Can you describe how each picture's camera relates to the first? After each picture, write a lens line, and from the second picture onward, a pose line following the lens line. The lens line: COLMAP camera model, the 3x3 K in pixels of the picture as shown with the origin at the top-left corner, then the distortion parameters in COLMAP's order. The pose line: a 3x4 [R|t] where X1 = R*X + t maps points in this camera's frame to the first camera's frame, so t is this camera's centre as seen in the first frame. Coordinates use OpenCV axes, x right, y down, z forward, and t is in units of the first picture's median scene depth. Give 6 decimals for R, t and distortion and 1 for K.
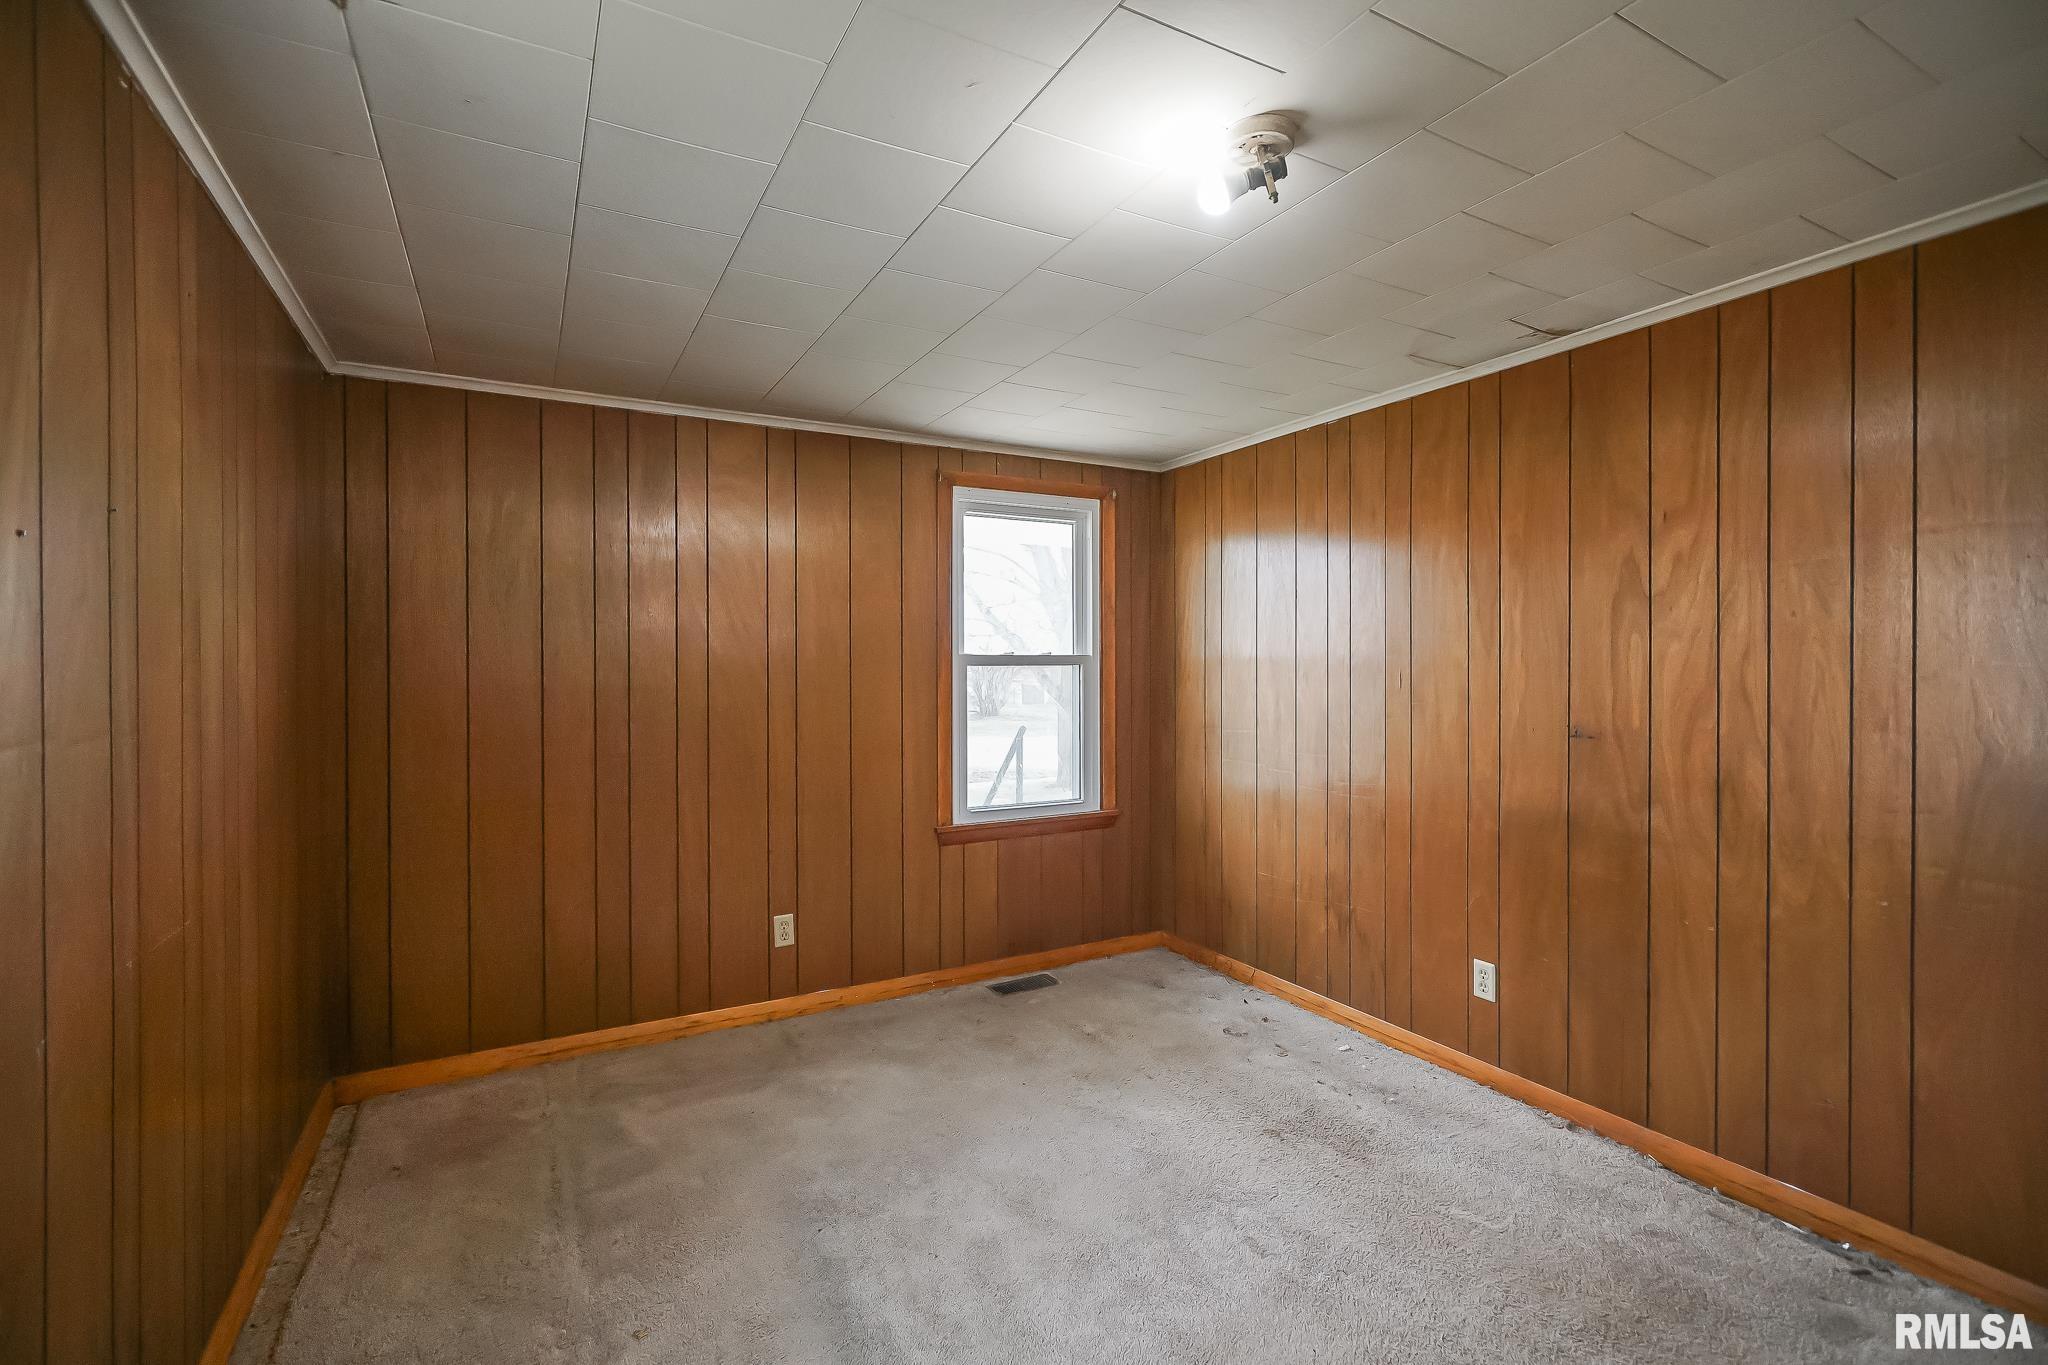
lens RADIAL K [[930.1, 0, 1026.5], [0, 930.1, 669.8], [0, 0, 1]] dist [-0.000171, 0.000082]
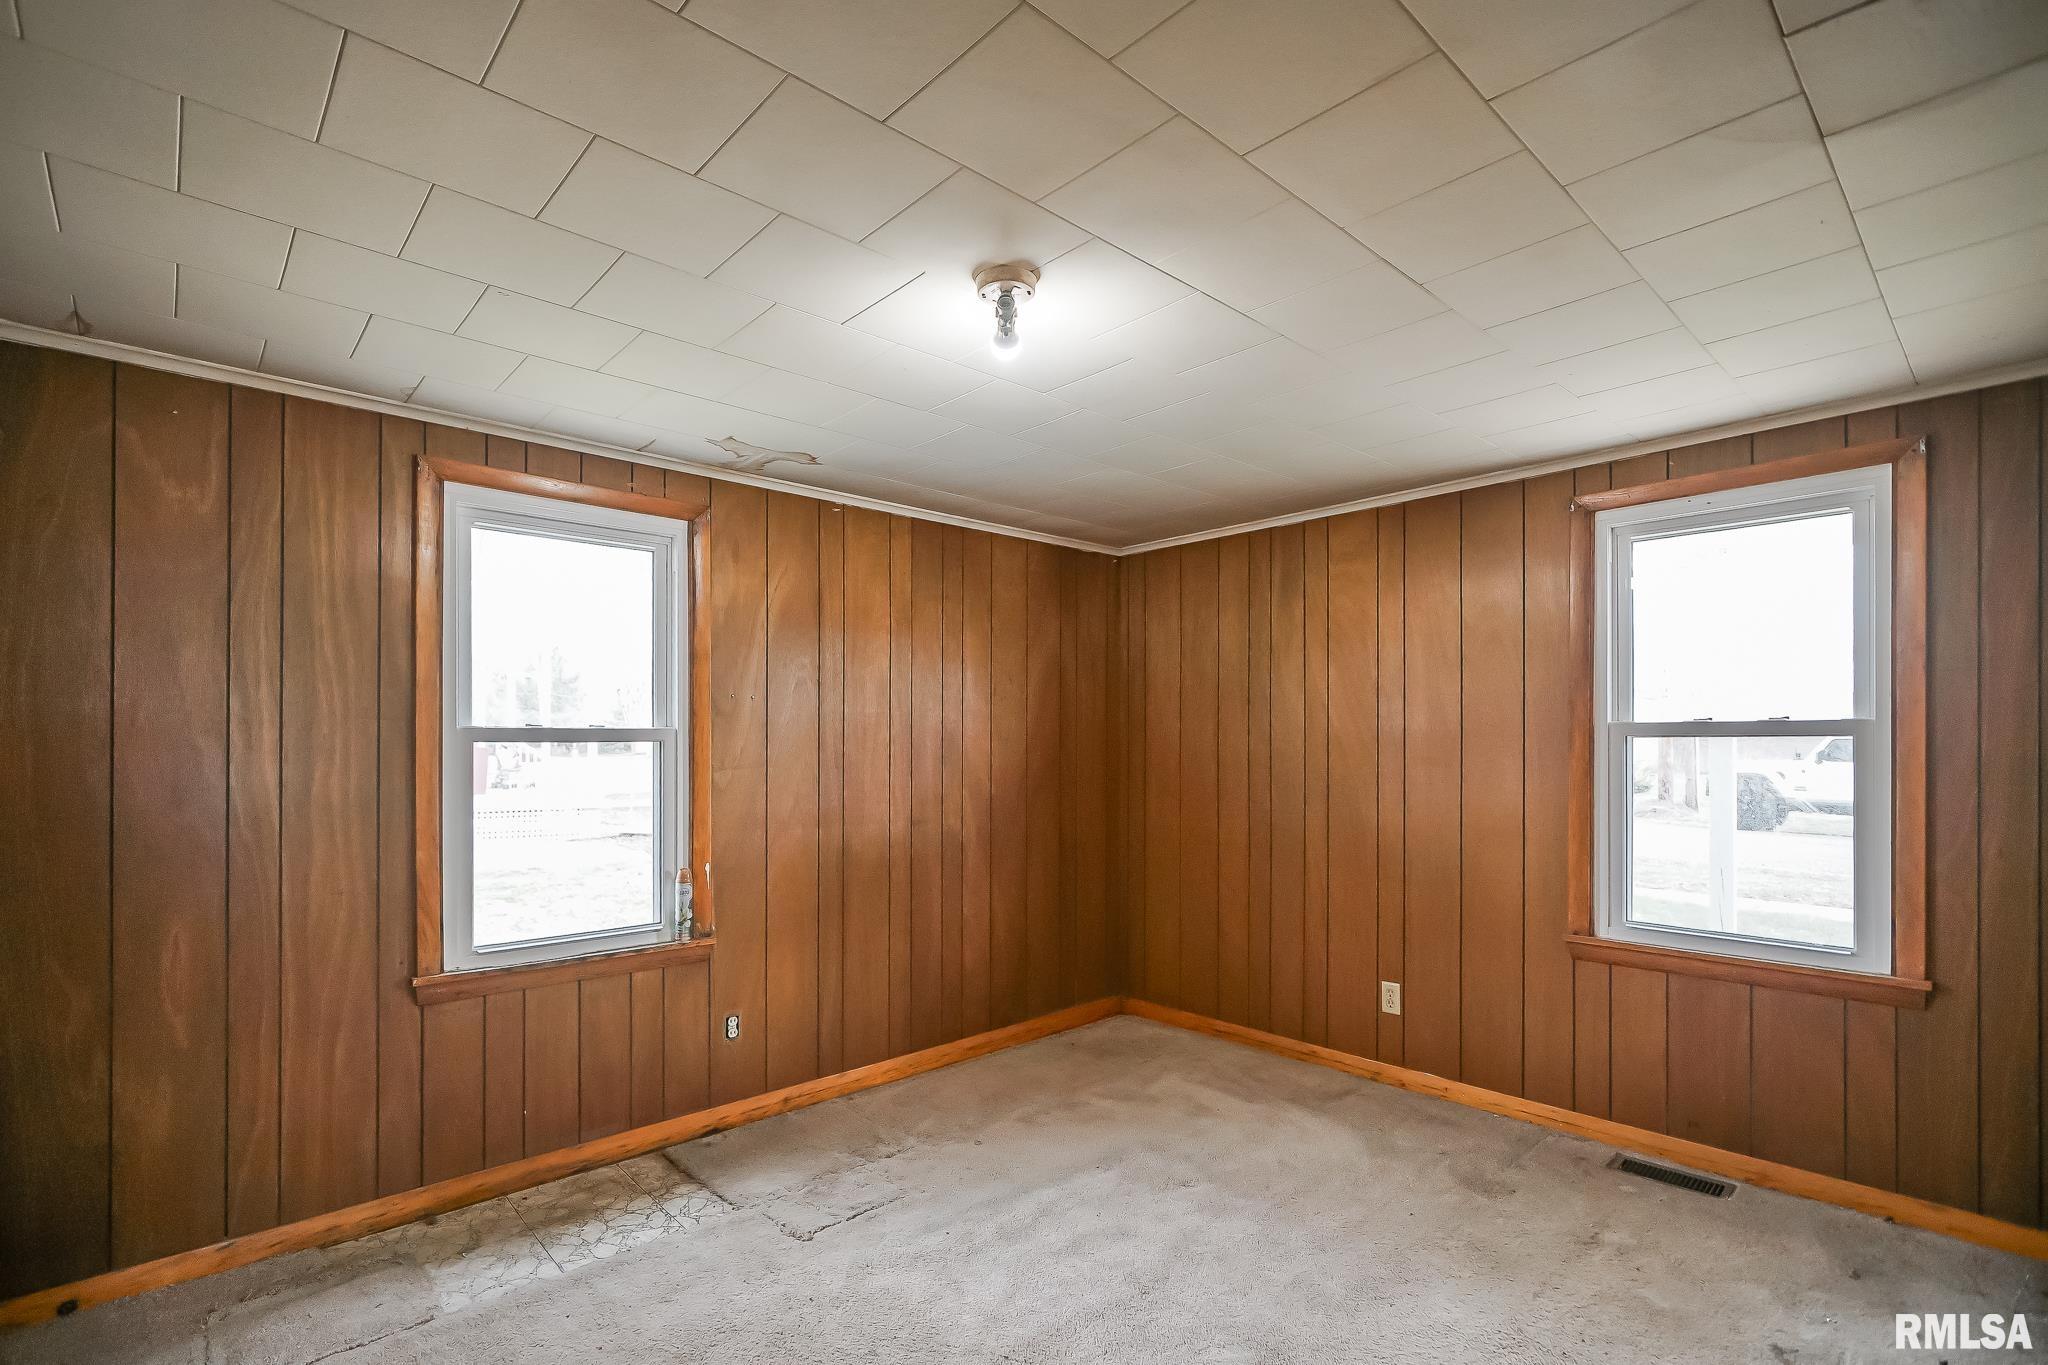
lens RADIAL K [[946.7, 0, 1026.5], [0, 946.7, 741.0], [0, 0, 1]] dist [-0.000217, -0.000029]
pose [[0.241858, -0.000860, -0.970311, 0.642462], [-0.009578, 0.999949, -0.003274, 0.006998], [0.970264, 0.010085, 0.241837, 0.359147]]
